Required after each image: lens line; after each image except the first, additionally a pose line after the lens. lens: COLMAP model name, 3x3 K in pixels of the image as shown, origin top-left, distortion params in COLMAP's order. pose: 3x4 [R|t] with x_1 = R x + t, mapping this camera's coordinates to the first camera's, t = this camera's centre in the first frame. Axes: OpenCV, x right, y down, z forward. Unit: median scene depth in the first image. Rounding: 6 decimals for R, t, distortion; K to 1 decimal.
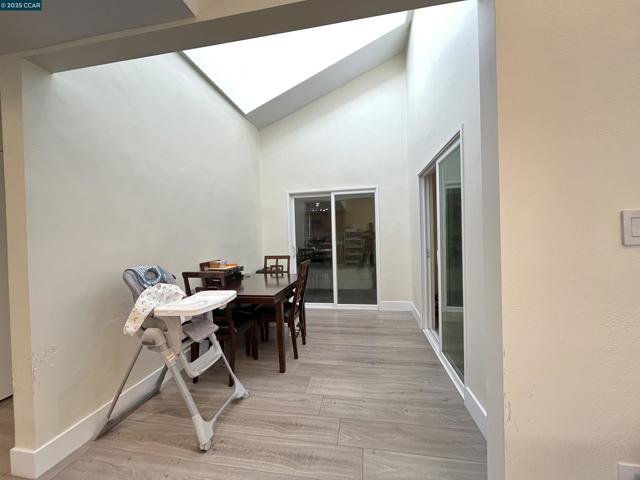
lens RADIAL K [[257.4, 0, 318.5], [0, 257.4, 238.4], [0, 0, 1]] dist [-0.003764, -0.000115]
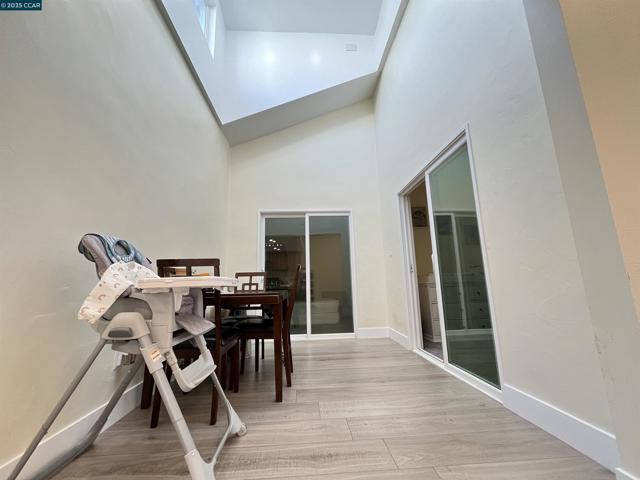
lens RADIAL K [[257.4, 0, 318.5], [0, 257.4, 238.4], [0, 0, 1]] dist [-0.003764, -0.000115]
pose [[0.971438, 0.047427, 0.232505, -0.259507], [0.000717, 0.979232, -0.202741, 0.230473], [-0.237292, 0.197117, 0.951229, 0.173061]]
